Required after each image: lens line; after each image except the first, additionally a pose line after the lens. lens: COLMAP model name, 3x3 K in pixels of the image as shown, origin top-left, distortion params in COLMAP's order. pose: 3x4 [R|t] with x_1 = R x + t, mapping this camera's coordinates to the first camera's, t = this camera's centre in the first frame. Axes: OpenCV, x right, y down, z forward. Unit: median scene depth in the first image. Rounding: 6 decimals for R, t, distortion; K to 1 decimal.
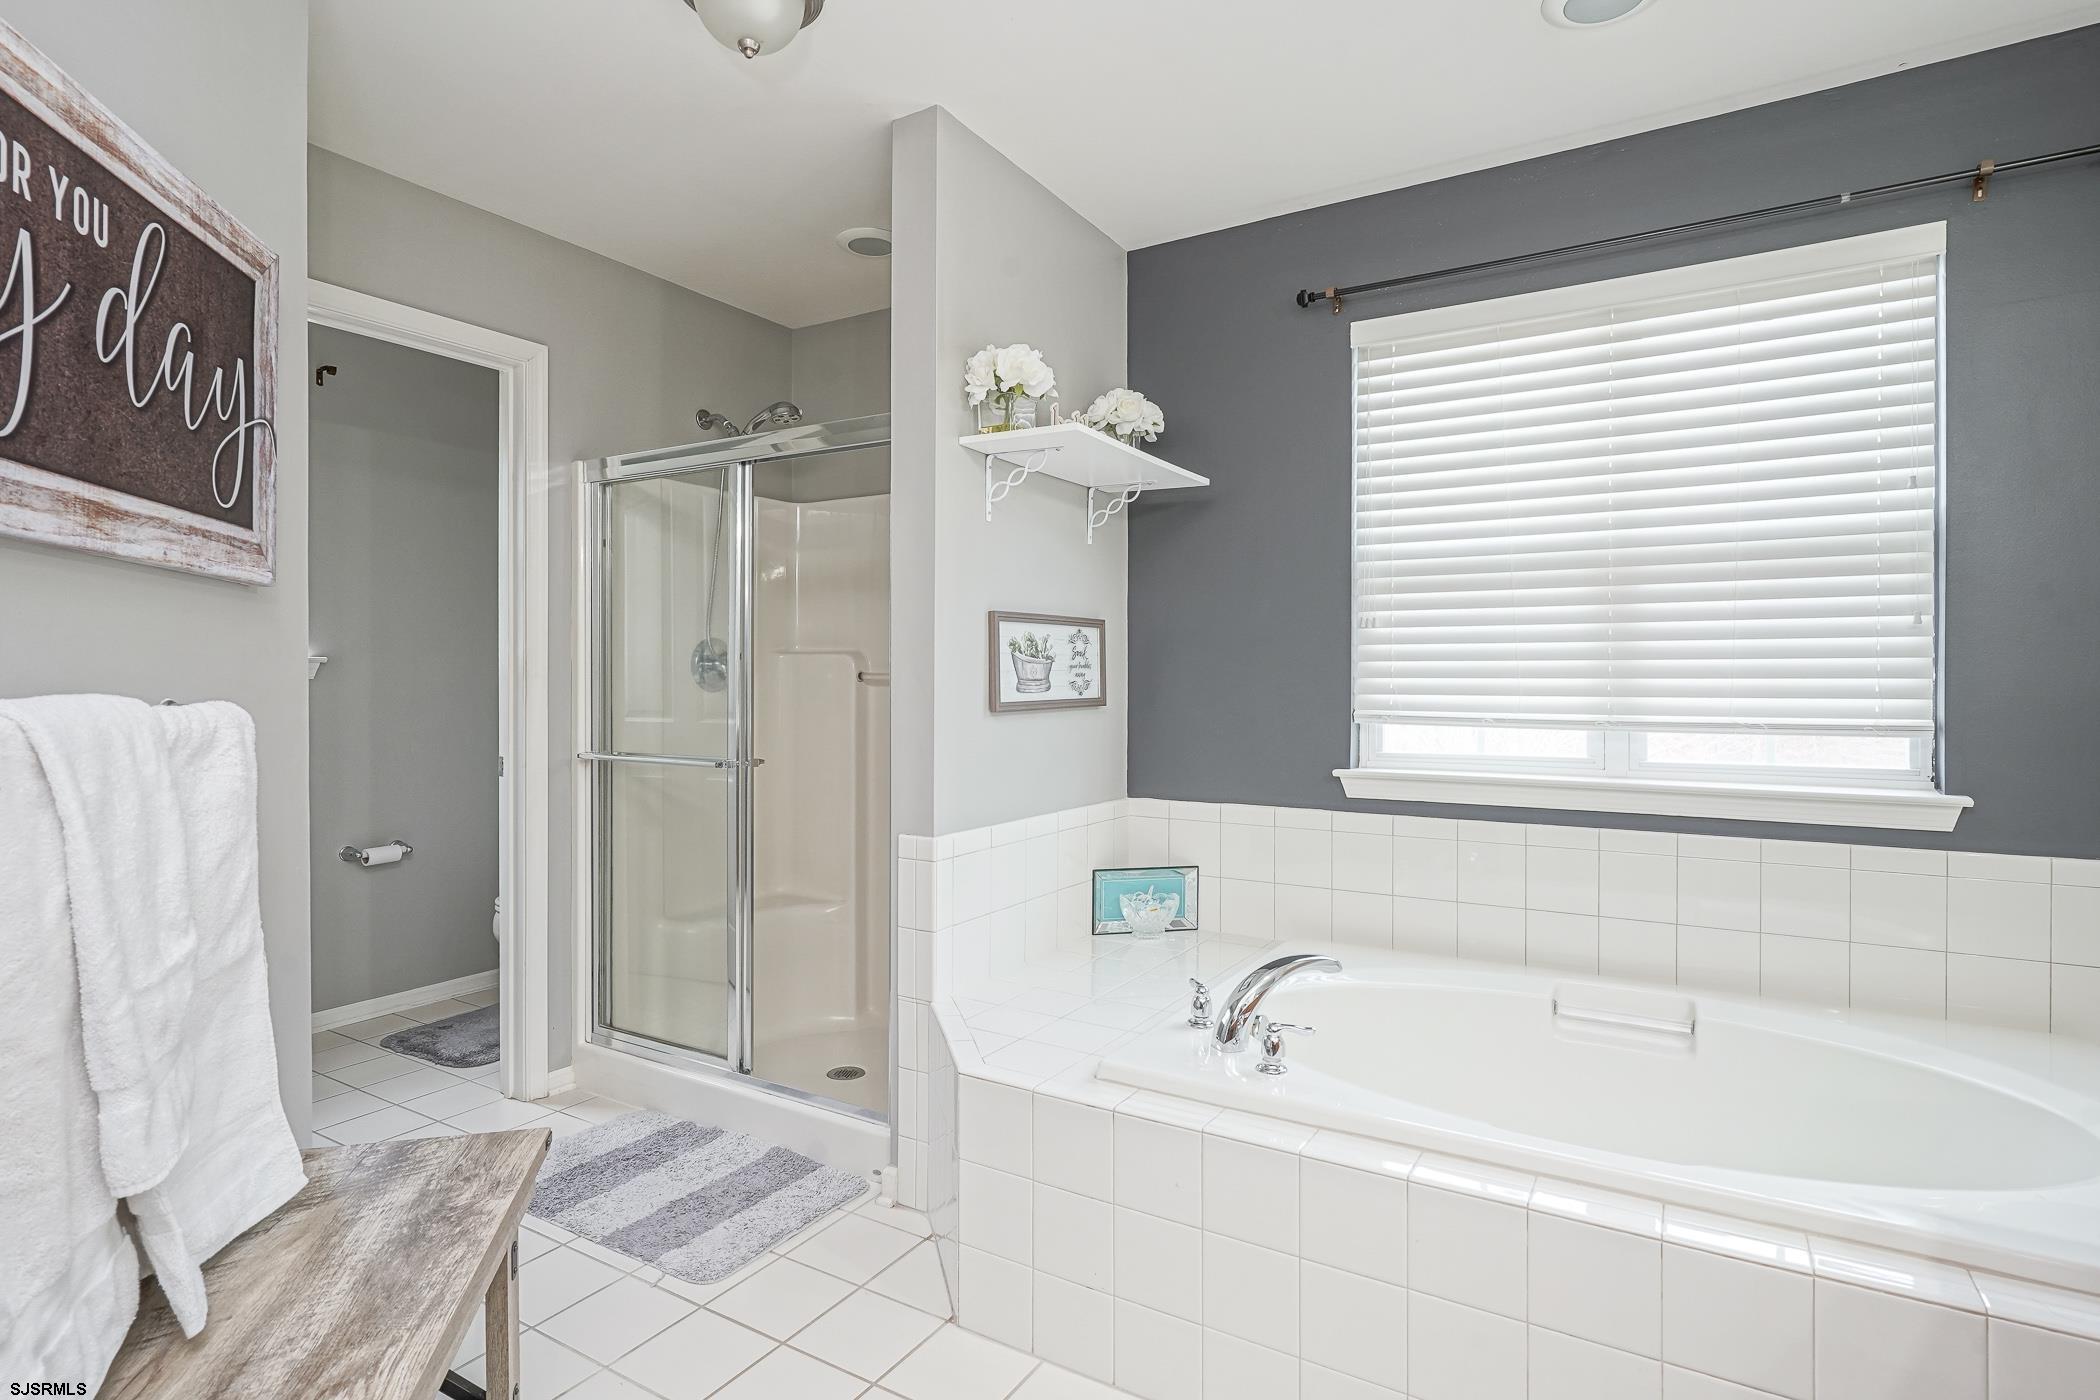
lens RADIAL K [[1037.3, 0, 1041.7], [0, 1037.3, 676.9], [0, 0, 1]] dist [0.000068, 0.001953]
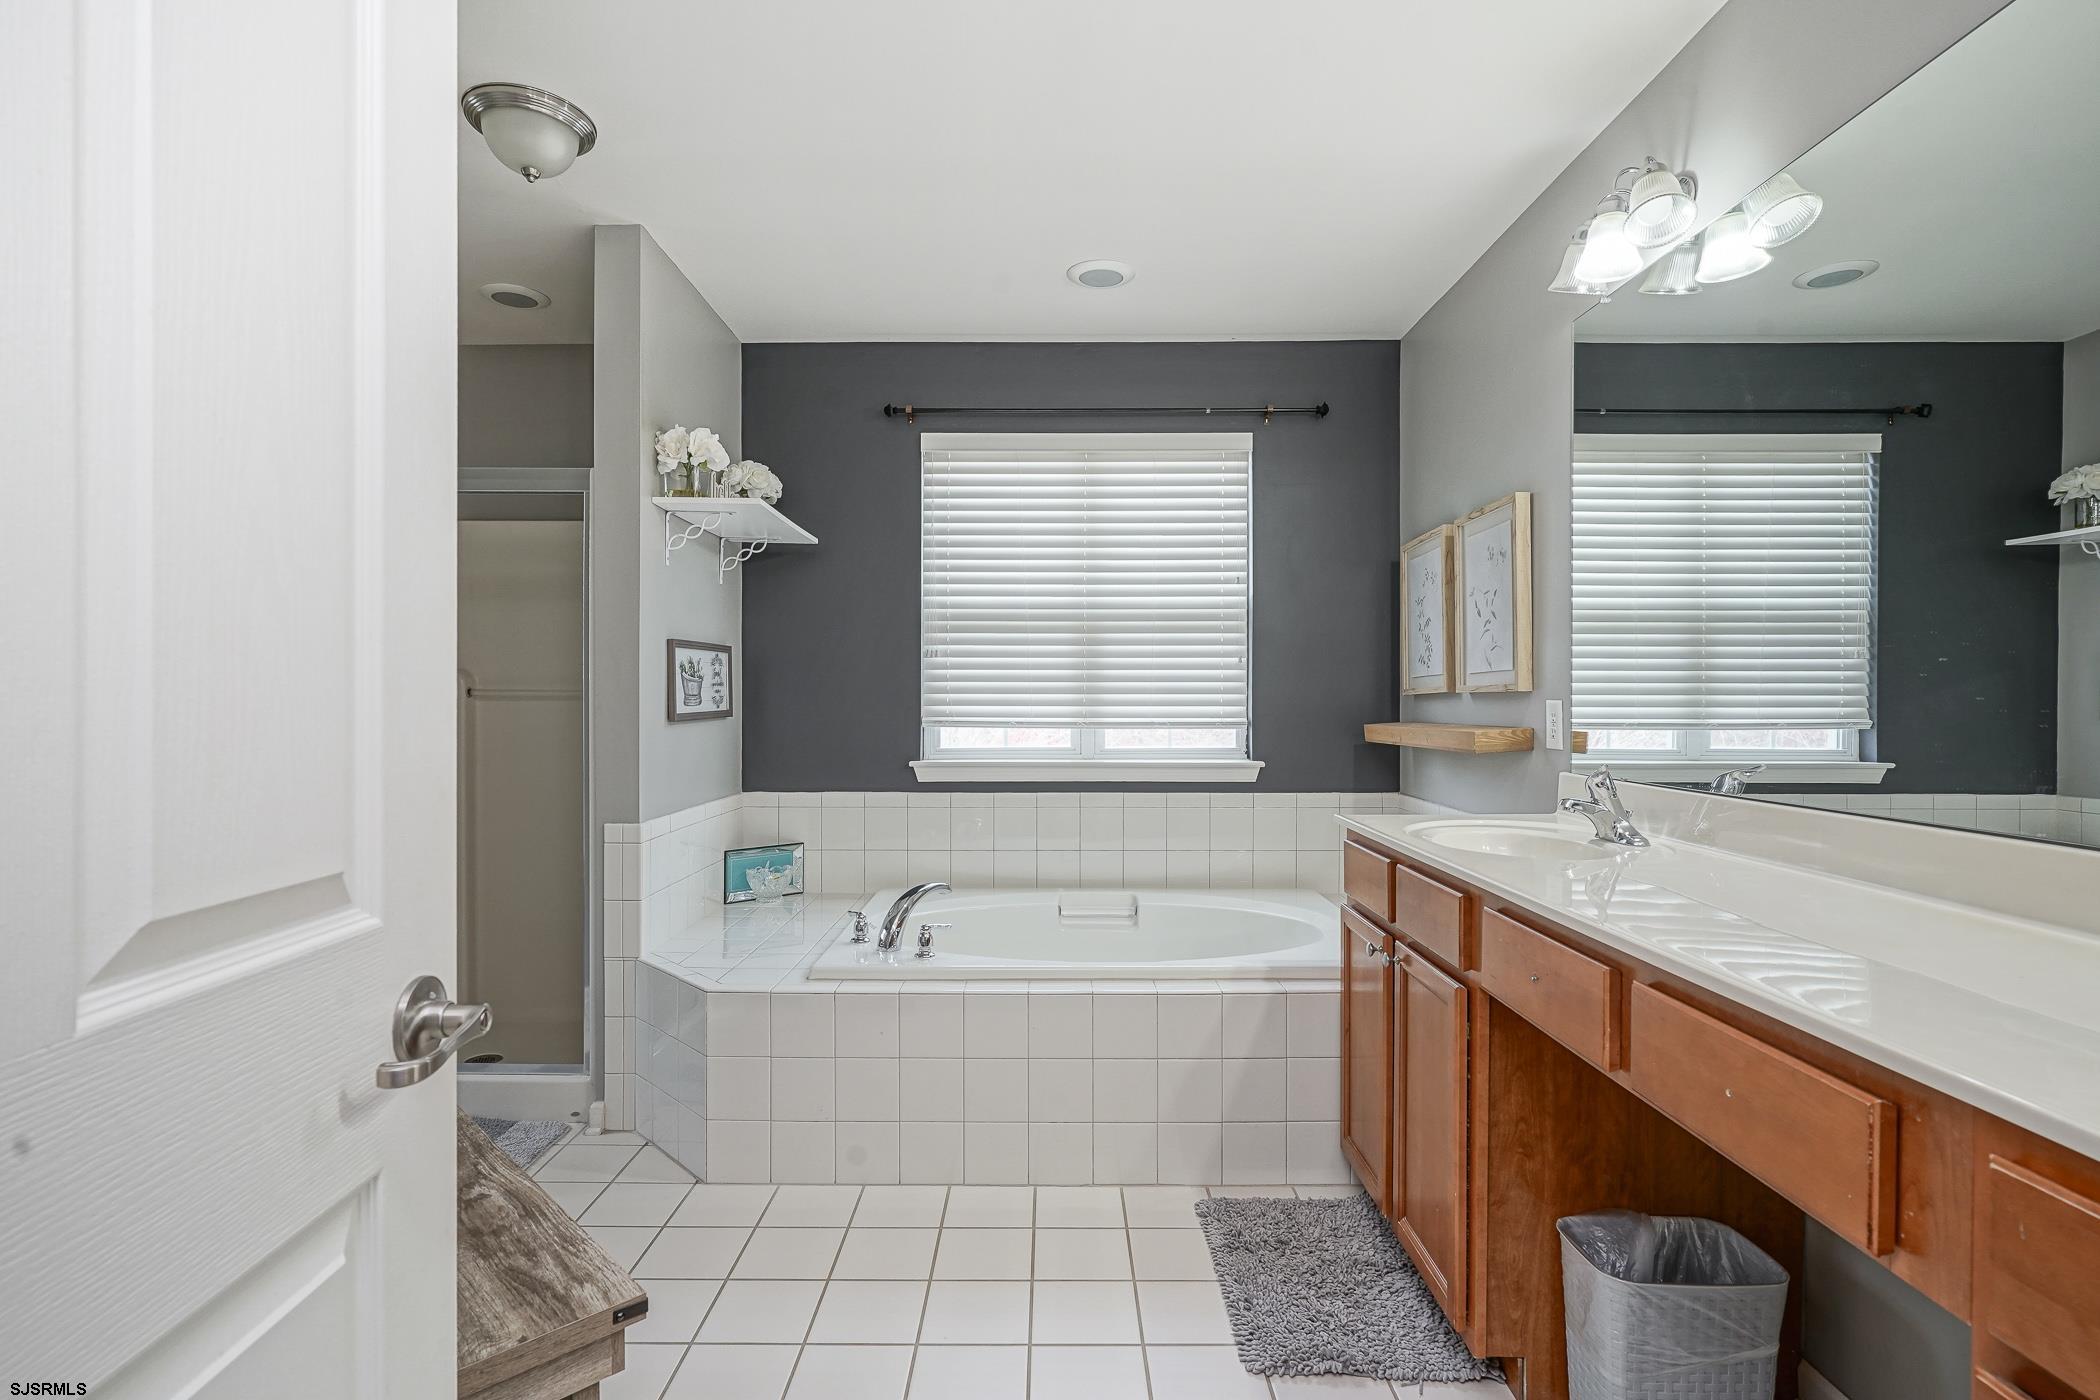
lens RADIAL K [[1023.8, 0, 1042.4], [0, 1023.8, 693.9], [0, 0, 1]] dist [-0.001497, 0.000600]
pose [[0.850177, 0.000676, 0.526497, -0.293288], [-0.001014, 0.999999, 0.000353, 0.000379], [-0.526496, -0.000834, 0.850177, -0.242643]]
